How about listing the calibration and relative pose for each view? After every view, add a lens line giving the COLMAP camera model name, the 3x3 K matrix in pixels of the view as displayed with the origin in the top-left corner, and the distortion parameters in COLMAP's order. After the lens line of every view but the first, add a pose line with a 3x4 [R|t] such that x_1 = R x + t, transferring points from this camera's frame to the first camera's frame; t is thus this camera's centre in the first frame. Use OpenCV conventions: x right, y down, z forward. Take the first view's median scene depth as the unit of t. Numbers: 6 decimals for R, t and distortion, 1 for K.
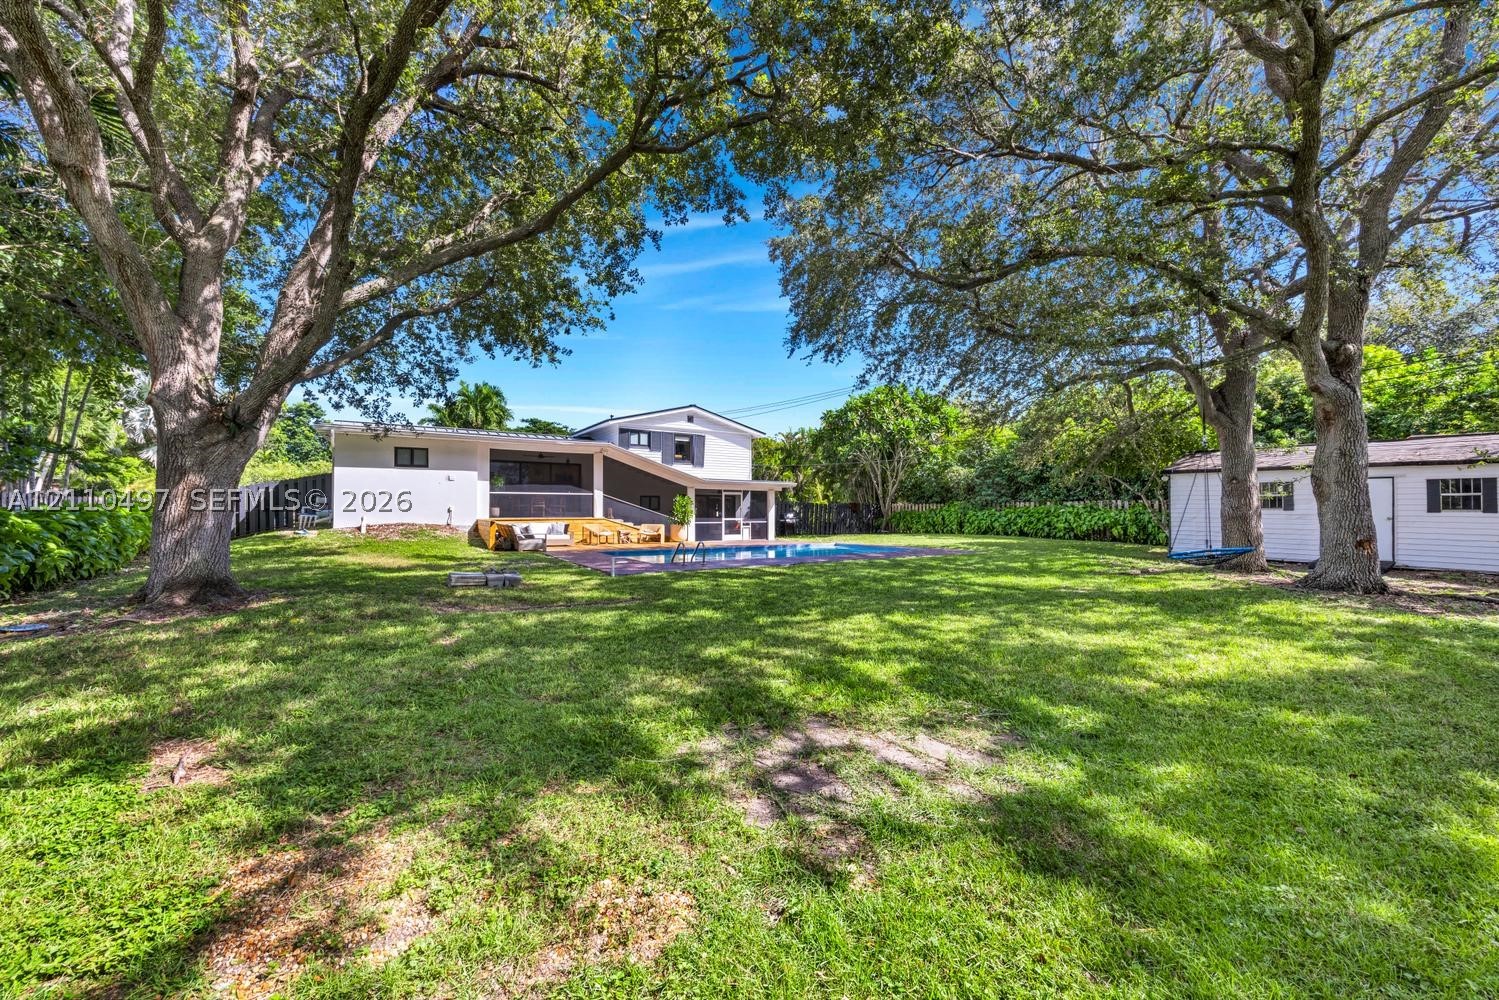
lens RADIAL K [[579.1, 0, 749.5], [0, 579.1, 500.0], [0, 0, 1]] dist [0.002086, -0.000043]
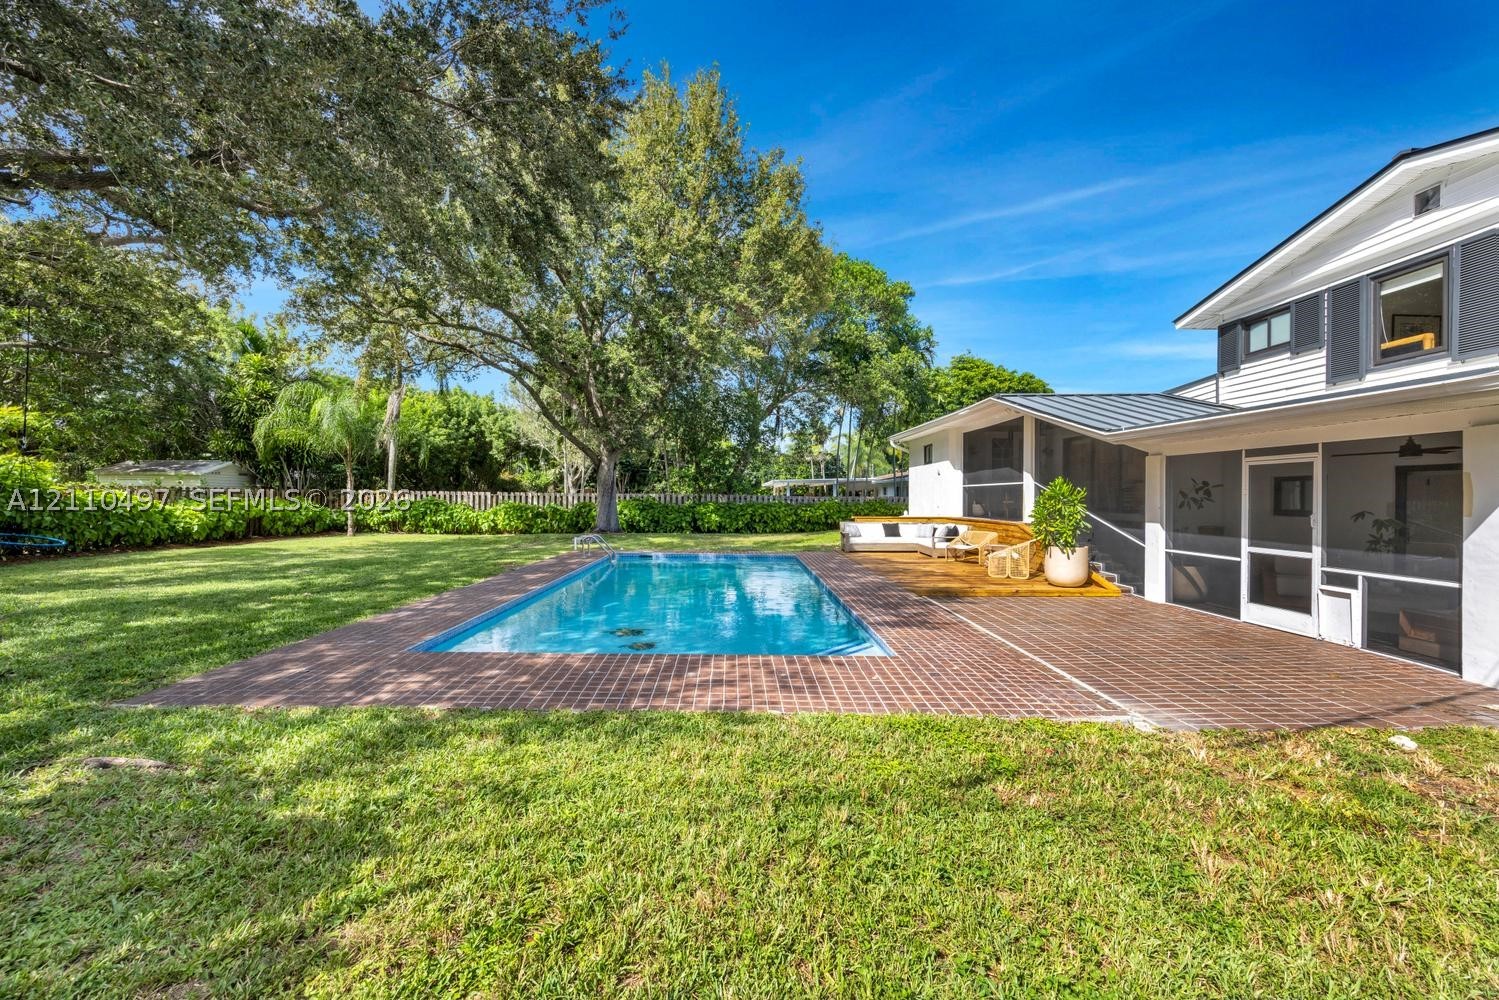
lens RADIAL K [[584.8, 0, 749.5], [0, 584.8, 500.0], [0, 0, 1]] dist [-0.000923, 0.000103]
pose [[-0.506155, -0.002667, -0.862438, 0.353007], [0.002189, 0.999988, -0.004377, 0.008943], [0.862440, -0.004104, -0.506143, 0.965959]]
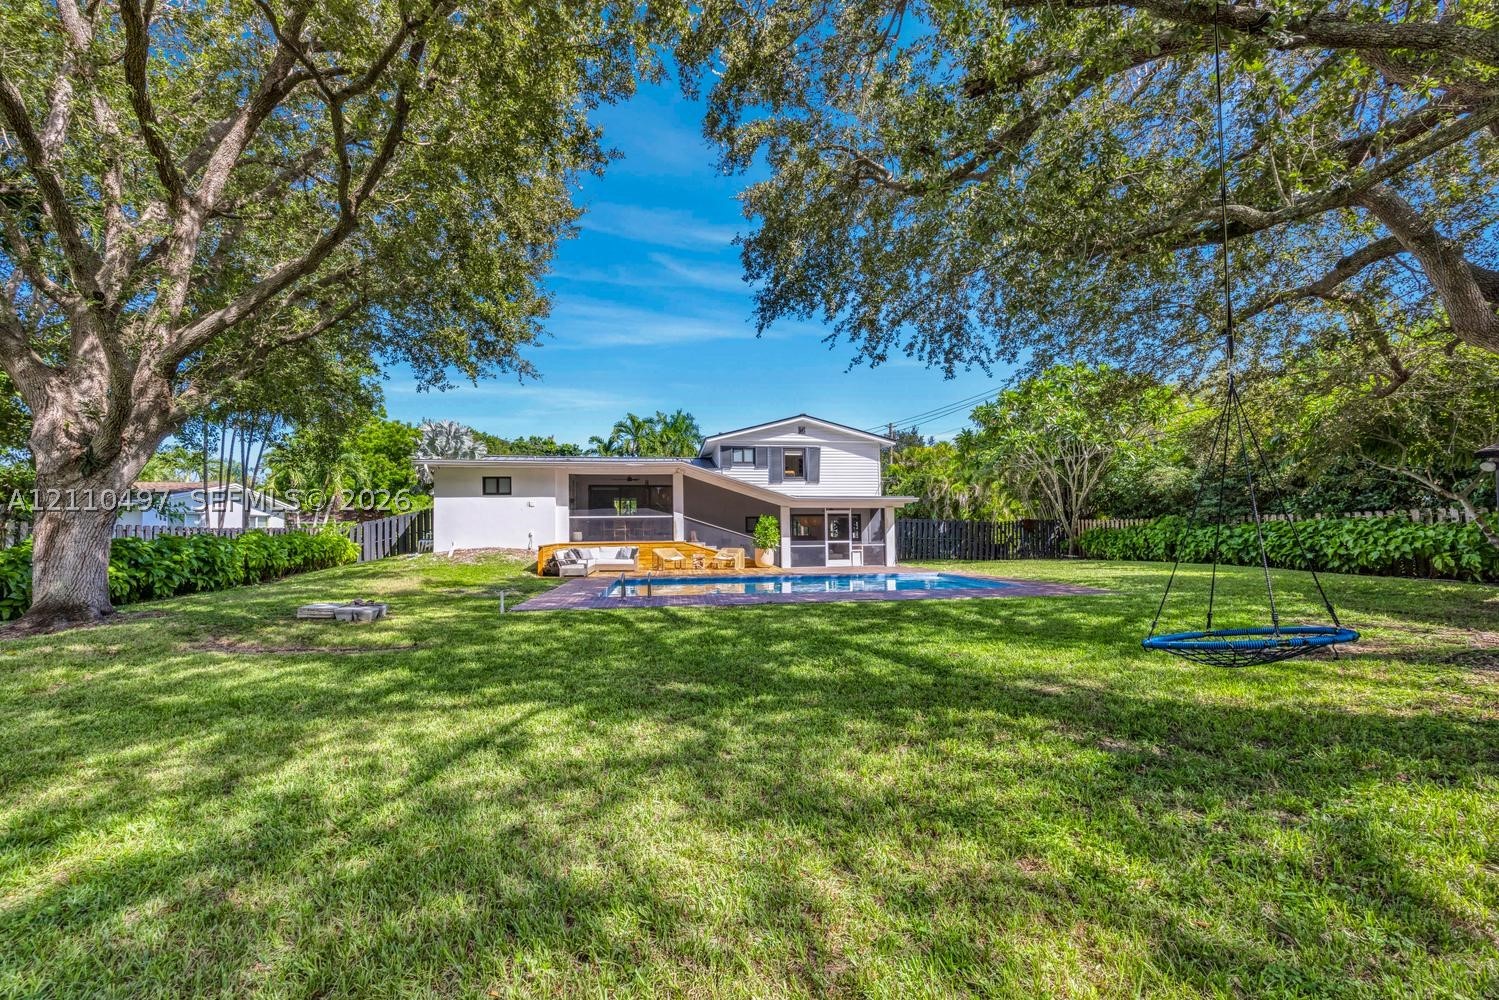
lens RADIAL K [[584.8, 0, 749.5], [0, 584.8, 500.0], [0, 0, 1]] dist [-0.000923, 0.000103]
pose [[0.913446, -0.032624, -0.405649, 0.212056], [0.018594, 0.999086, -0.038480, 0.001729], [0.406534, 0.027606, 0.913219, 0.161843]]
